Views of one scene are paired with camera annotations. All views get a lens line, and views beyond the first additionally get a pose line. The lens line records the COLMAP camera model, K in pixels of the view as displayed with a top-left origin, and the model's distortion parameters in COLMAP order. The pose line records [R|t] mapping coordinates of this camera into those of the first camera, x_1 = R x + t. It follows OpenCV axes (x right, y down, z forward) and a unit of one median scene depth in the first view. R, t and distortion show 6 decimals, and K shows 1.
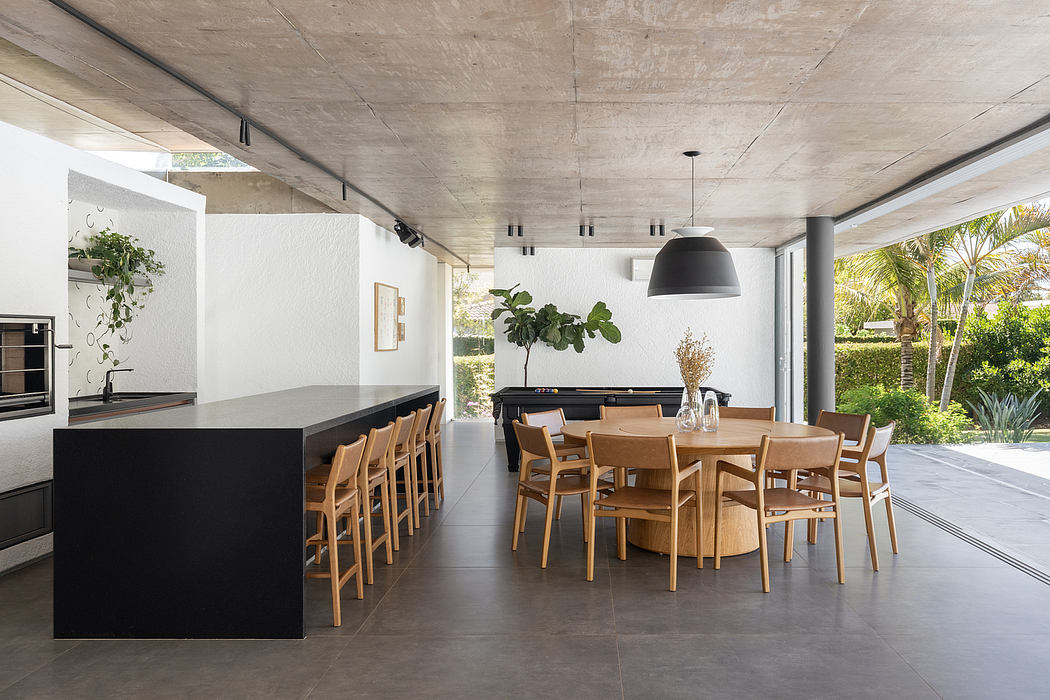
lens RADIAL K [[1642.7, 0, 538.6], [0, 1642.7, 349.1], [0, 0, 1]] dist [0.001200, -0.002219]
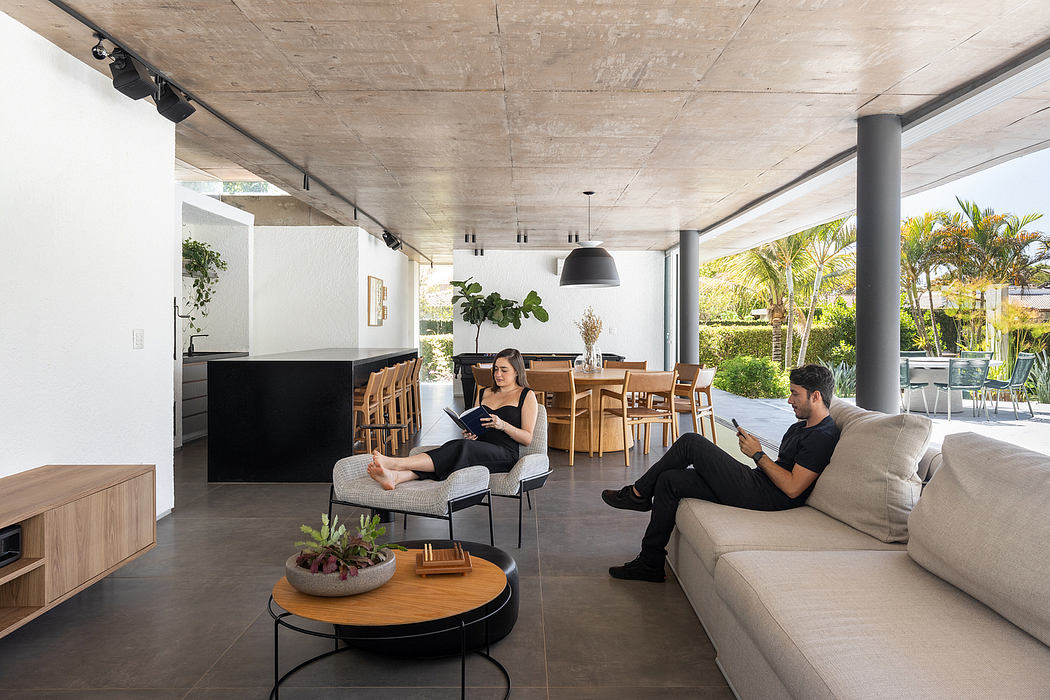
lens RADIAL K [[1469.9, 0, 525.0], [0, 1469.9, 350.0], [0, 0, 1]] dist [-0.010370, -0.007428]
pose [[0.999607, 0.002950, 0.027890, -0.002934], [-0.003226, 0.999946, 0.009856, 0.010667], [-0.027860, -0.009942, 0.999562, -0.276152]]
